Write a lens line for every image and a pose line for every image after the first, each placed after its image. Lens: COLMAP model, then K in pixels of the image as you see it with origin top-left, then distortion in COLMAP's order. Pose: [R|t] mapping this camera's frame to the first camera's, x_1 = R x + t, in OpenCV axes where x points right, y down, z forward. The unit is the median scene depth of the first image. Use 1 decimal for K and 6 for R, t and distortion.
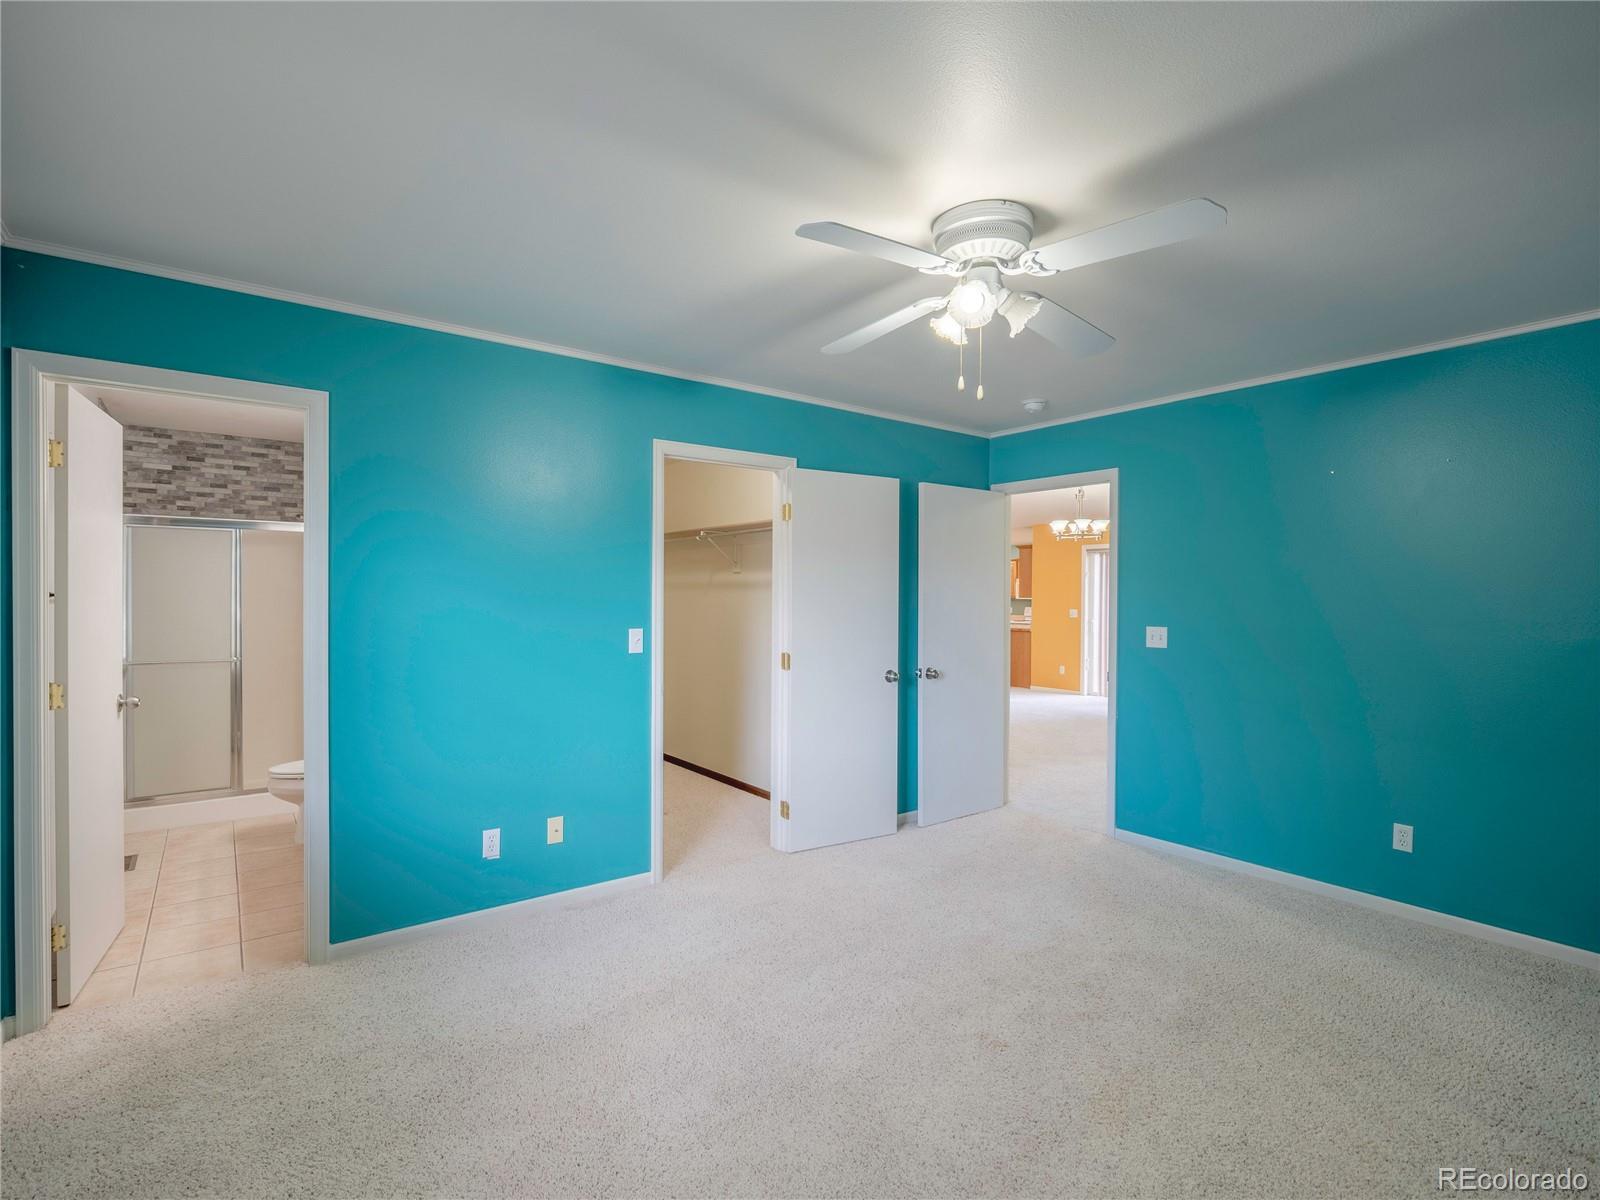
lens RADIAL K [[766.1, 0, 791.5], [0, 766.1, 604.1], [0, 0, 1]] dist [-0.004068, -0.001174]
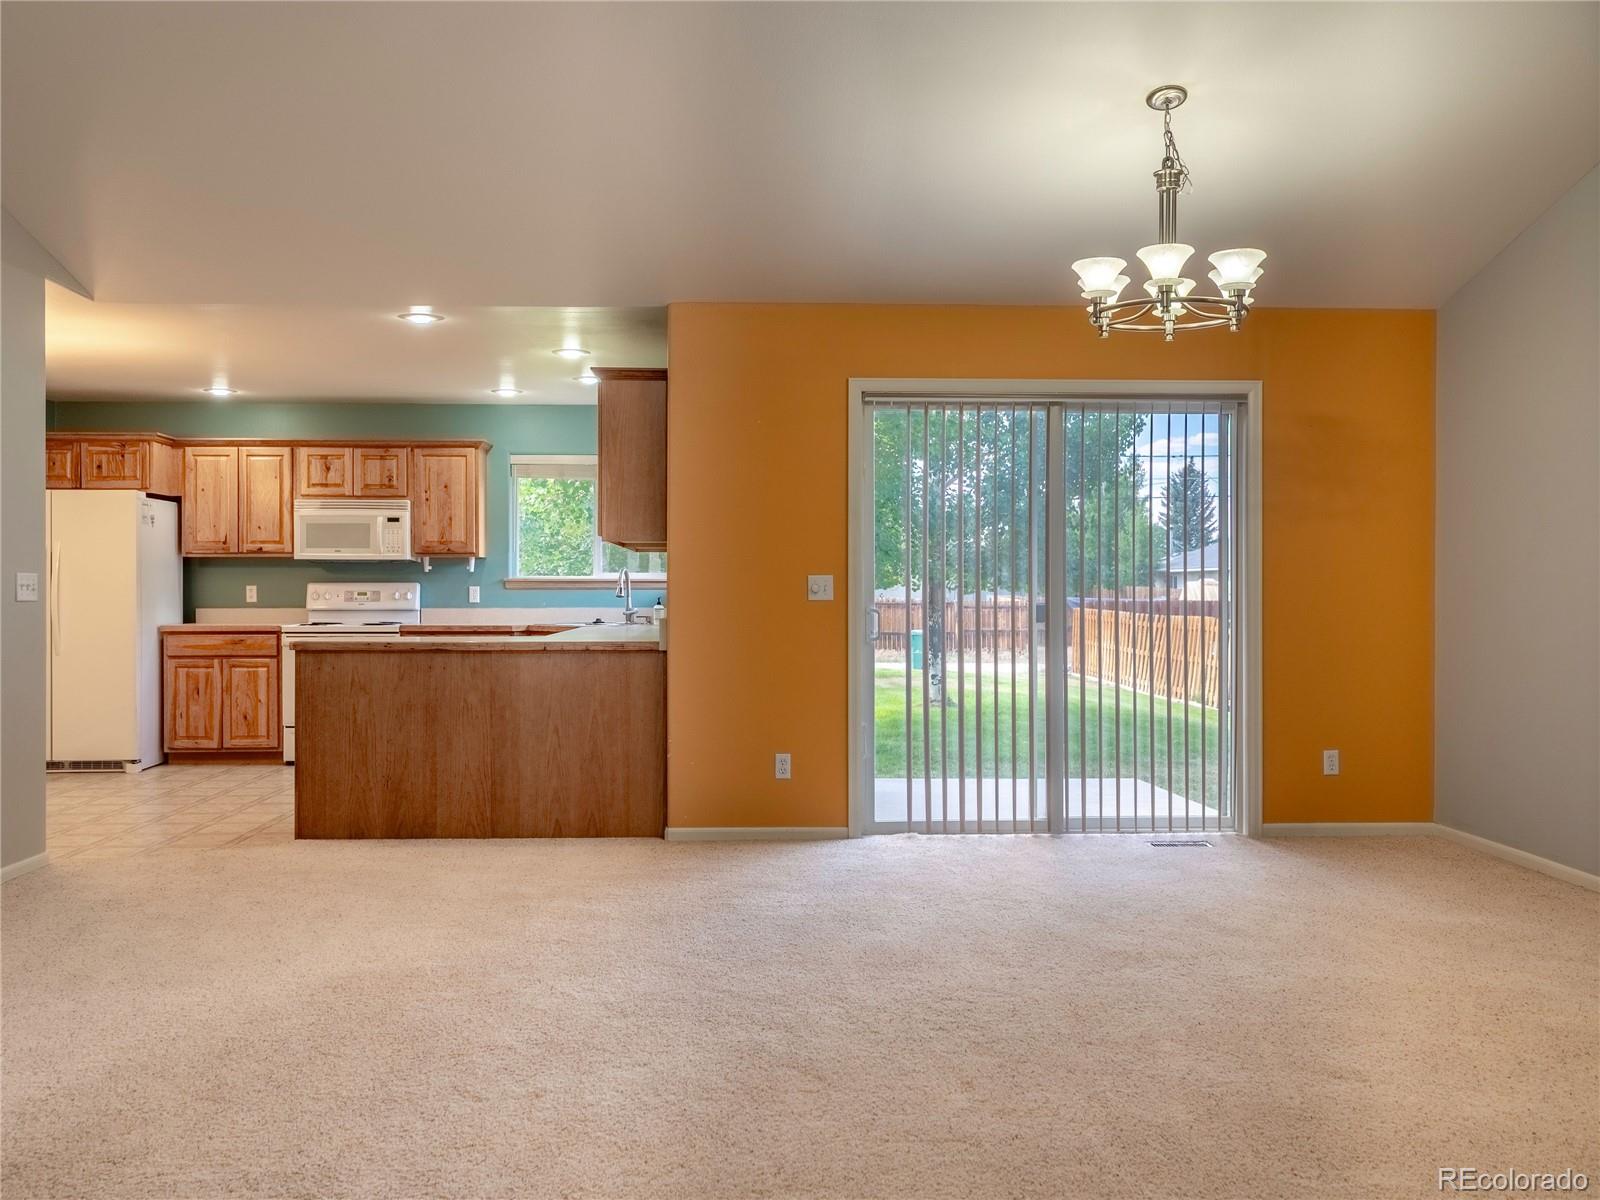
lens RADIAL K [[1400.8, 0, 800.0], [0, 1400.8, 600.0], [0, 0, 1]] dist [-0.009139, -0.004719]
pose [[0.560202, -0.012791, 0.828257, -0.126997], [0.010554, 0.999910, 0.008303, 0.012483], [-0.828289, 0.004090, 0.560287, 0.681329]]
